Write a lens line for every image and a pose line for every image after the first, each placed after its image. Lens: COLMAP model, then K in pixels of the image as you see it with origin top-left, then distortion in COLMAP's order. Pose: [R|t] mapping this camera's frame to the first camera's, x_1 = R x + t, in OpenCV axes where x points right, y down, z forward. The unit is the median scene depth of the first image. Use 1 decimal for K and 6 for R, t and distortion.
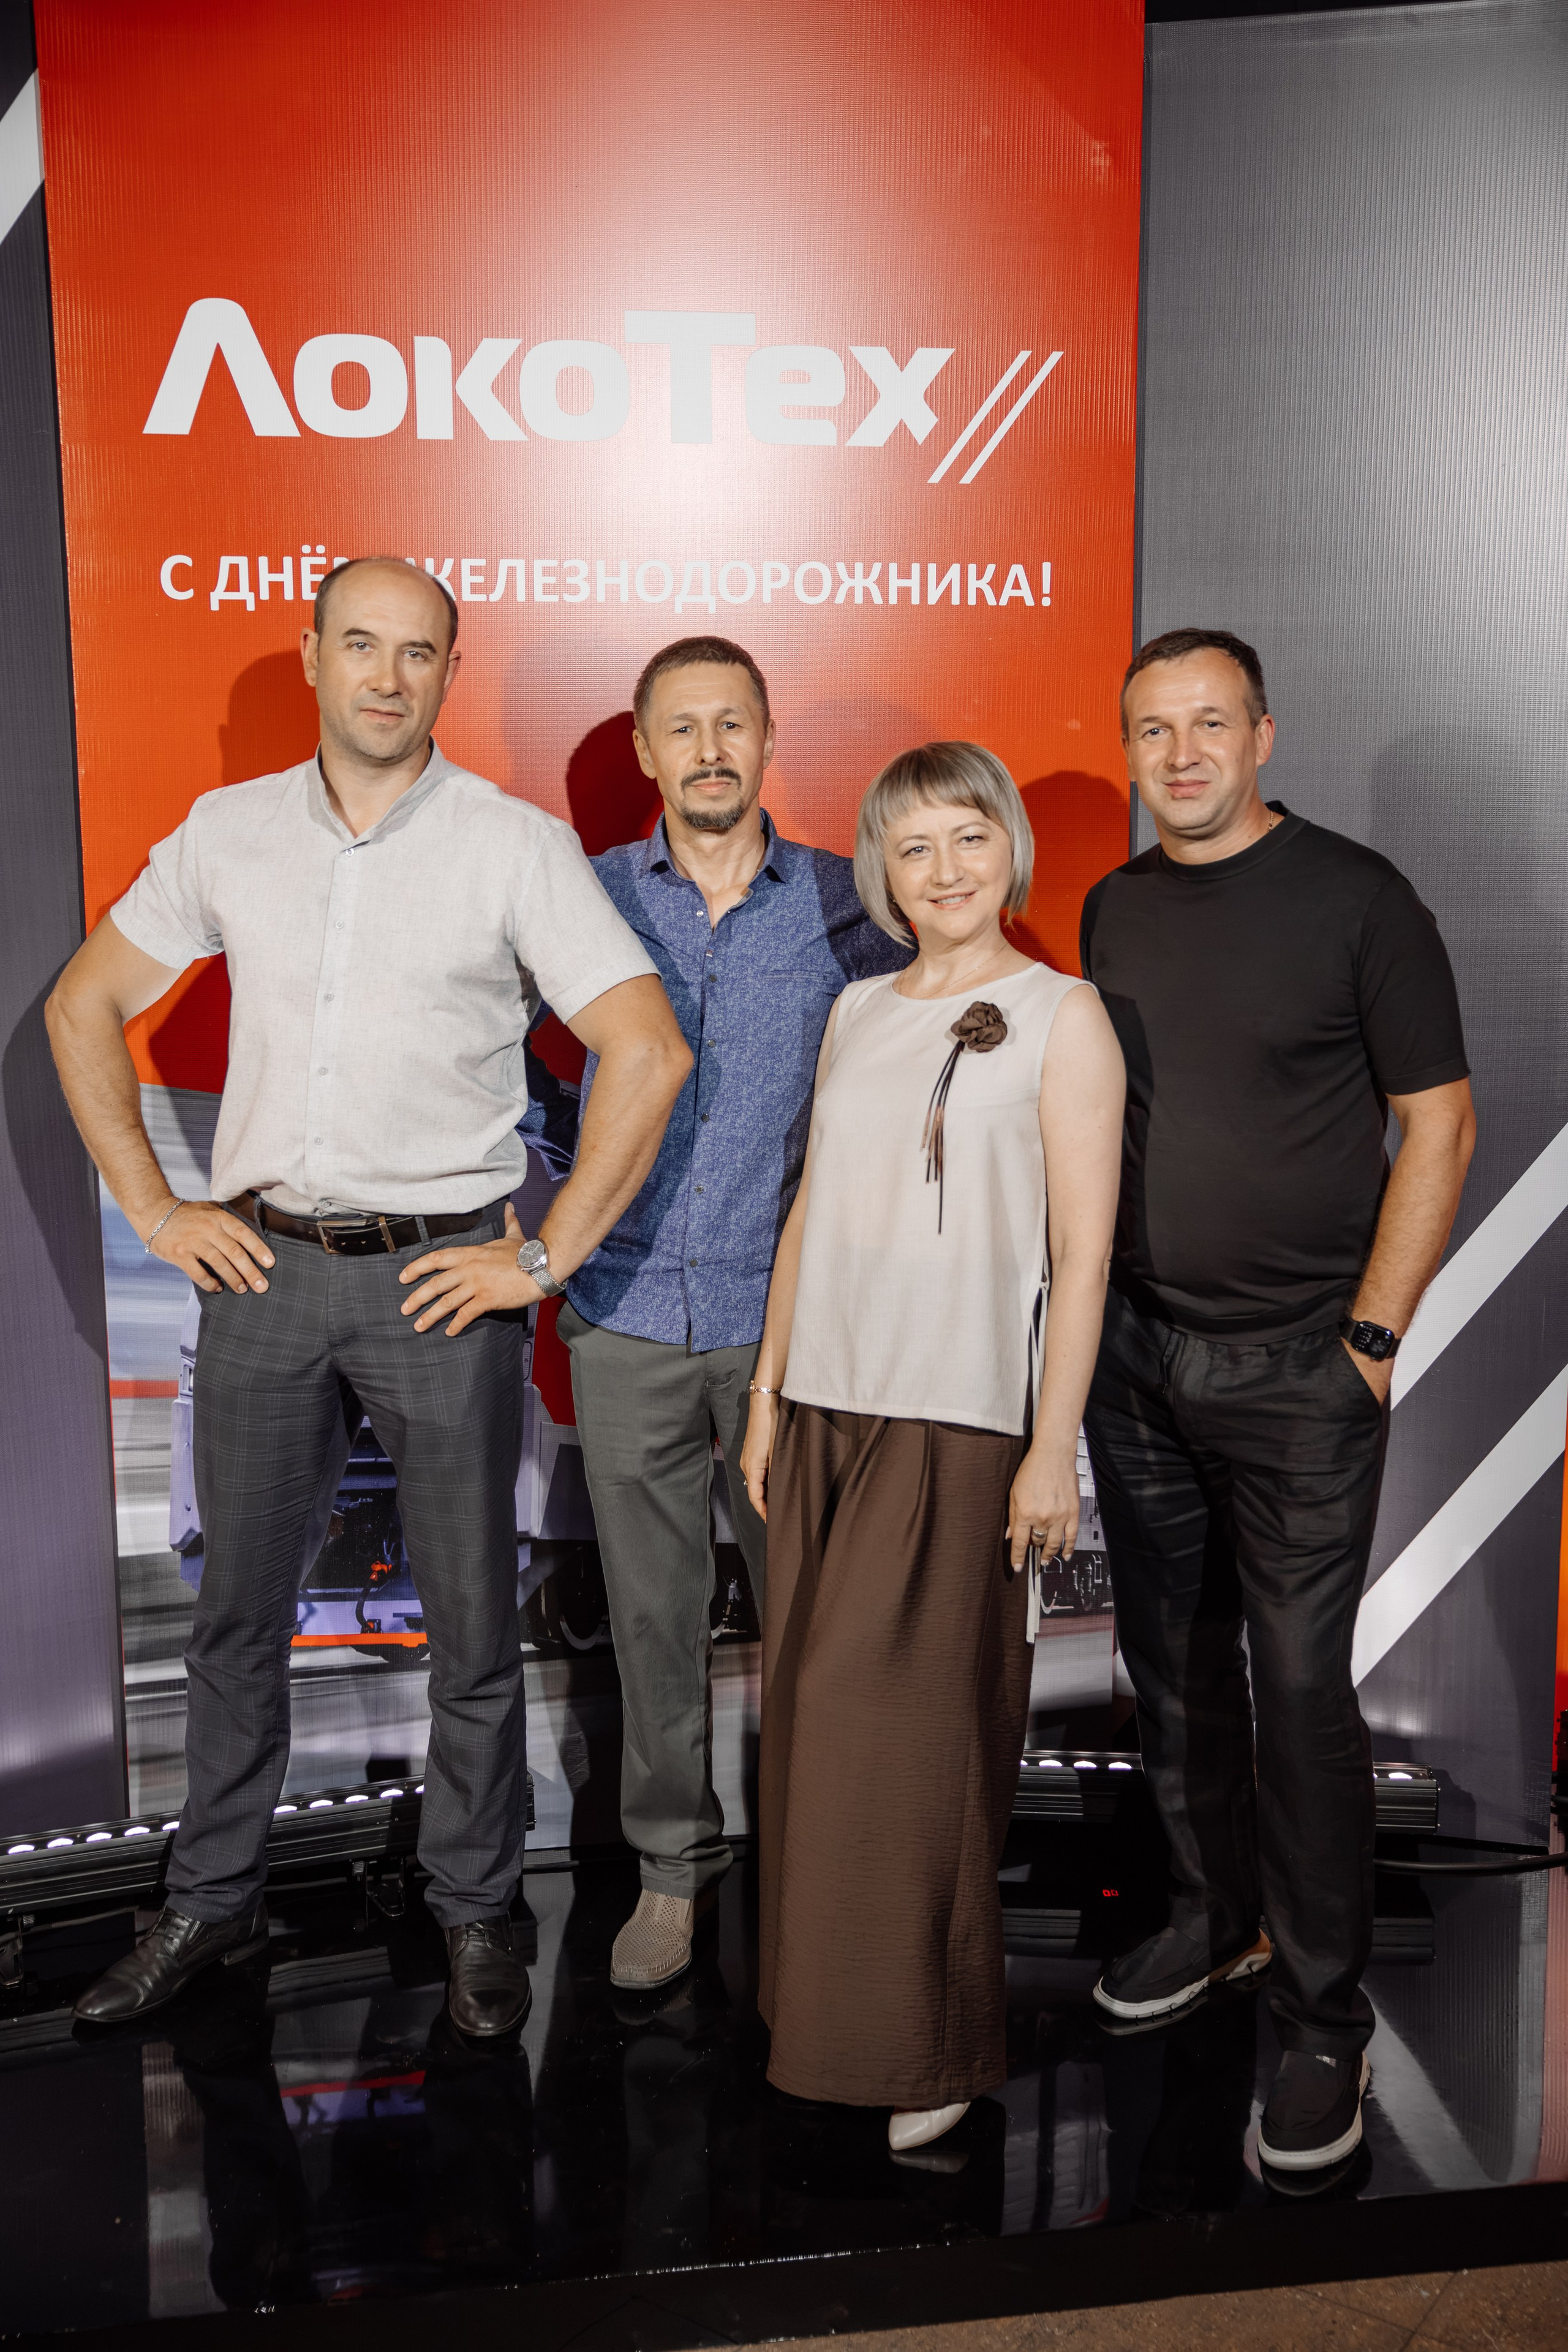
lens RADIAL K [[2572.6, 0, 799.9], [0, 2572.6, 1175.5], [0, 0, 1]] dist [-0.002371, 0.000000]
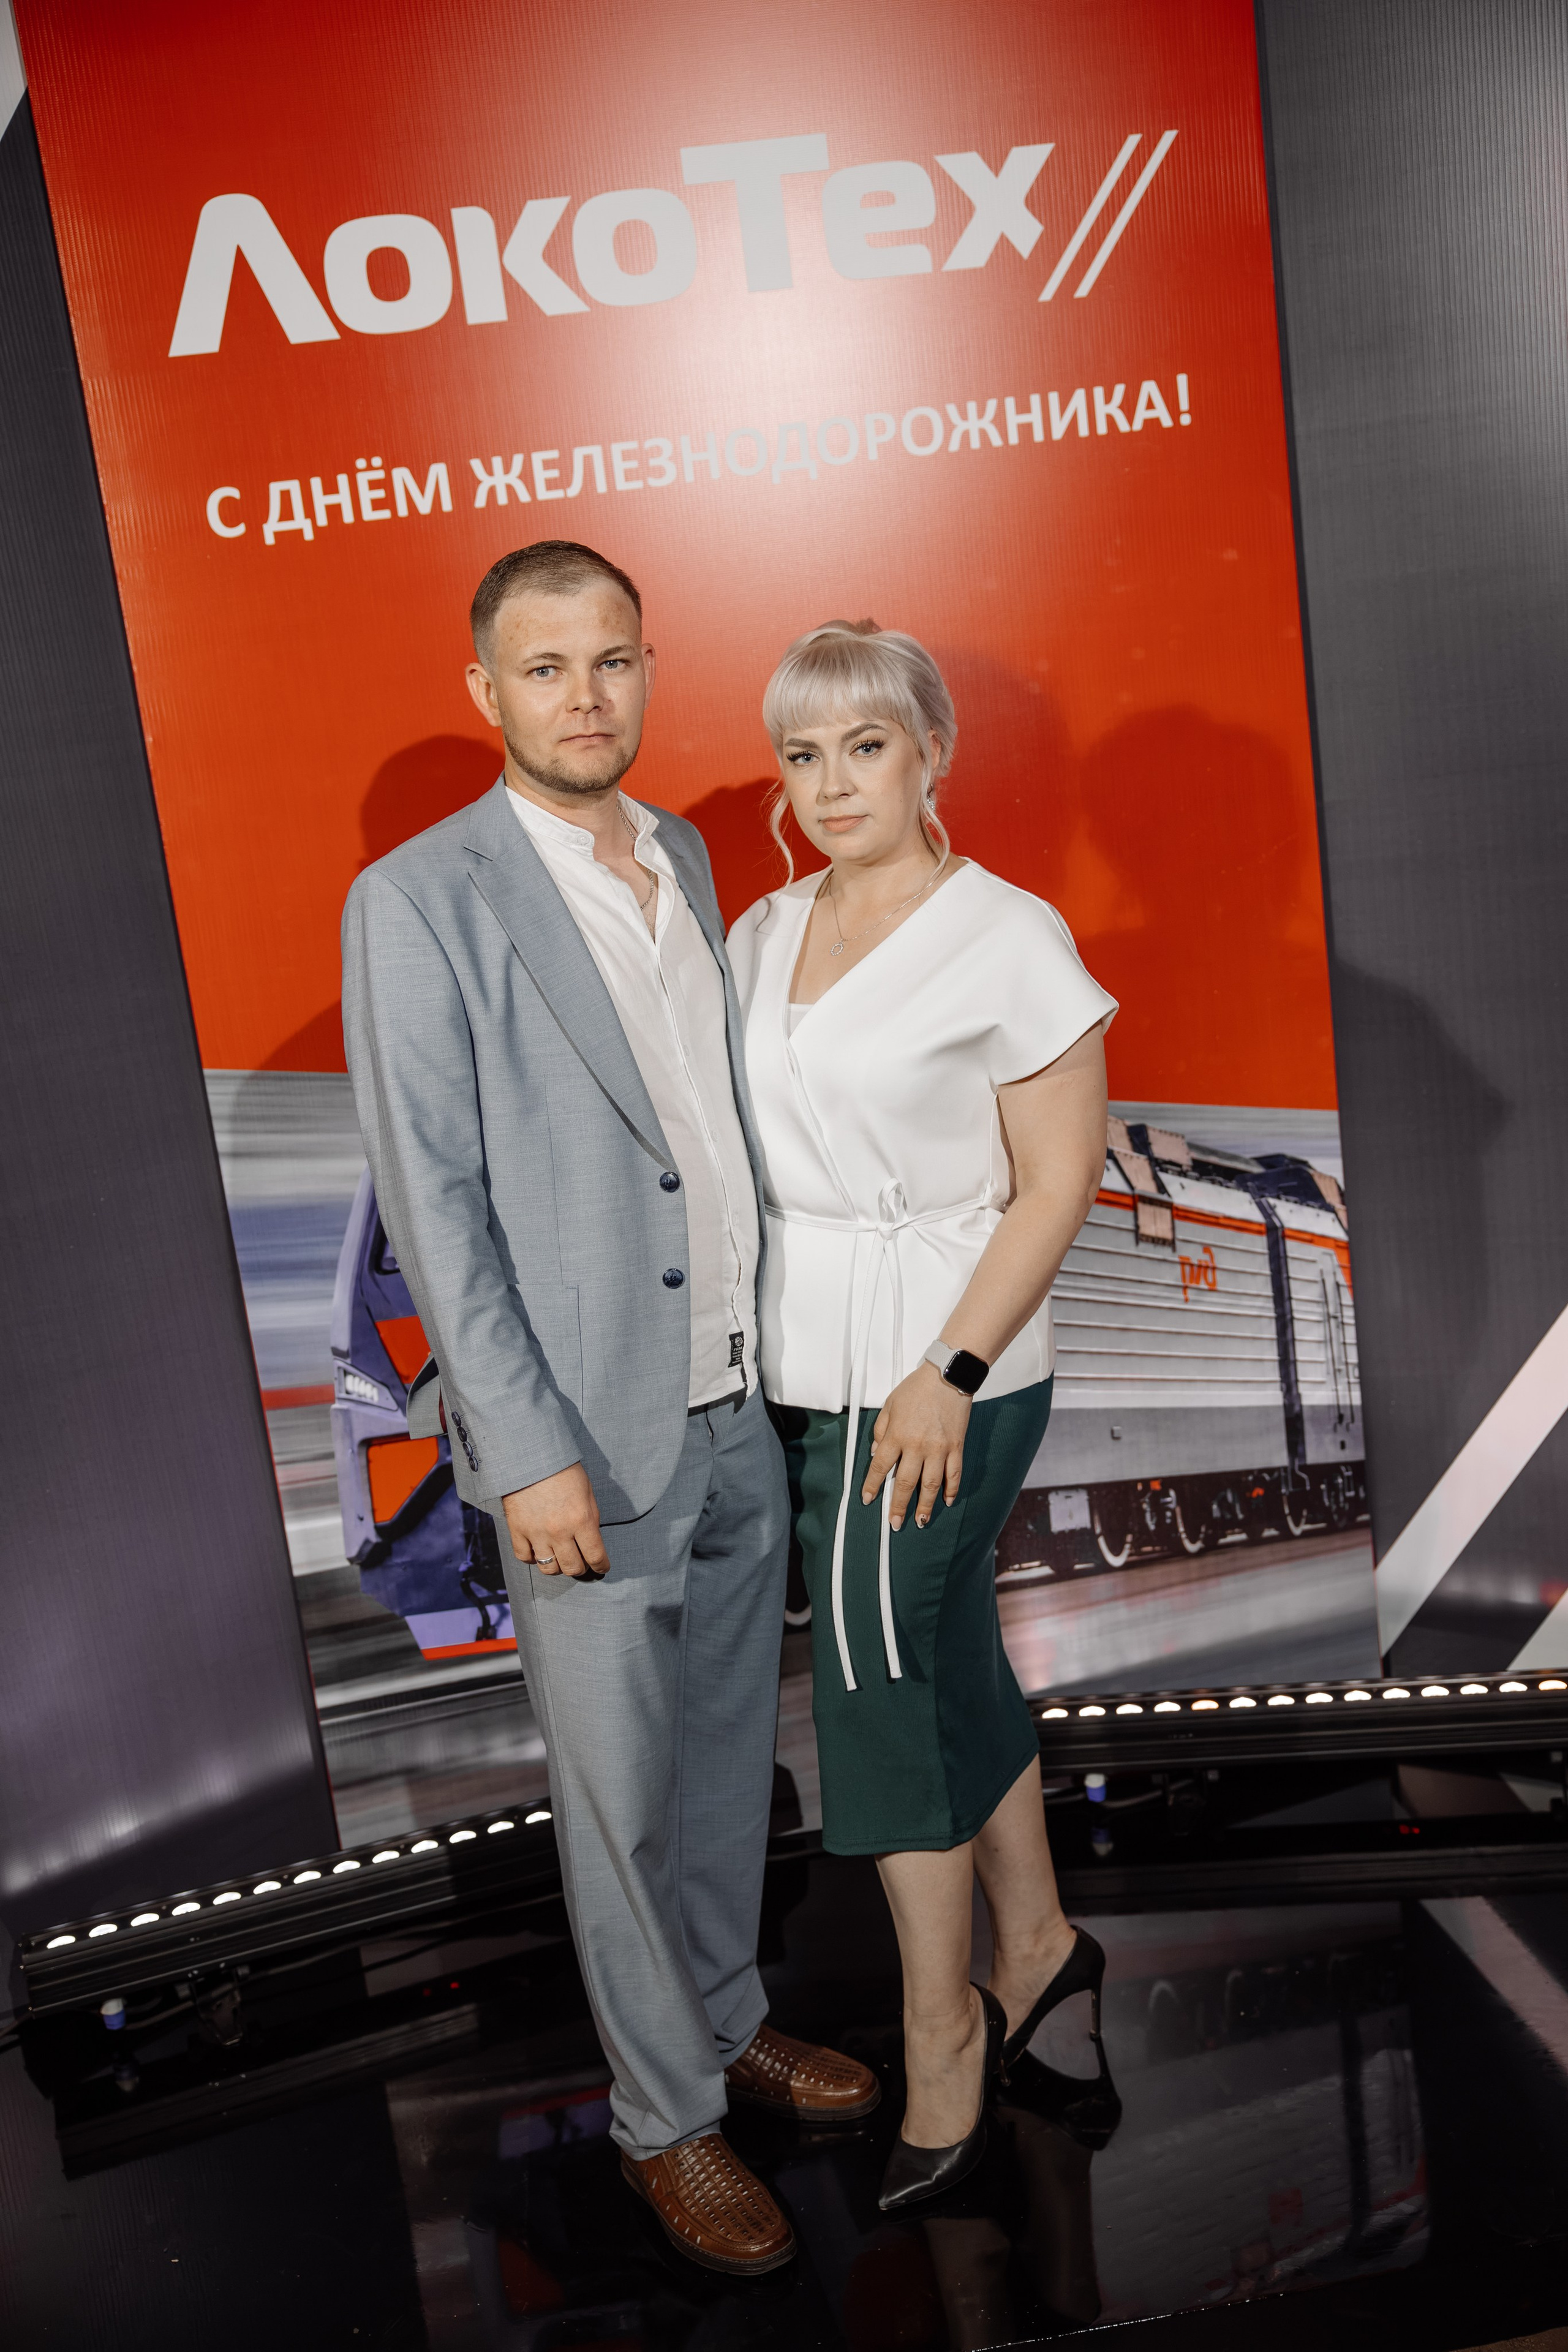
lens RADIAL K [[2436.2, 0, 785.8], [0, 2436.2, 1185.7], [0, 0, 1]] dist [-0.003157, 0.000000]
pose [[0.991473, -0.106588, -0.074966, -0.006591], [0.109859, 0.993104, 0.040942, -0.009778], [0.070085, -0.048829, 0.996345, 0.142030]]
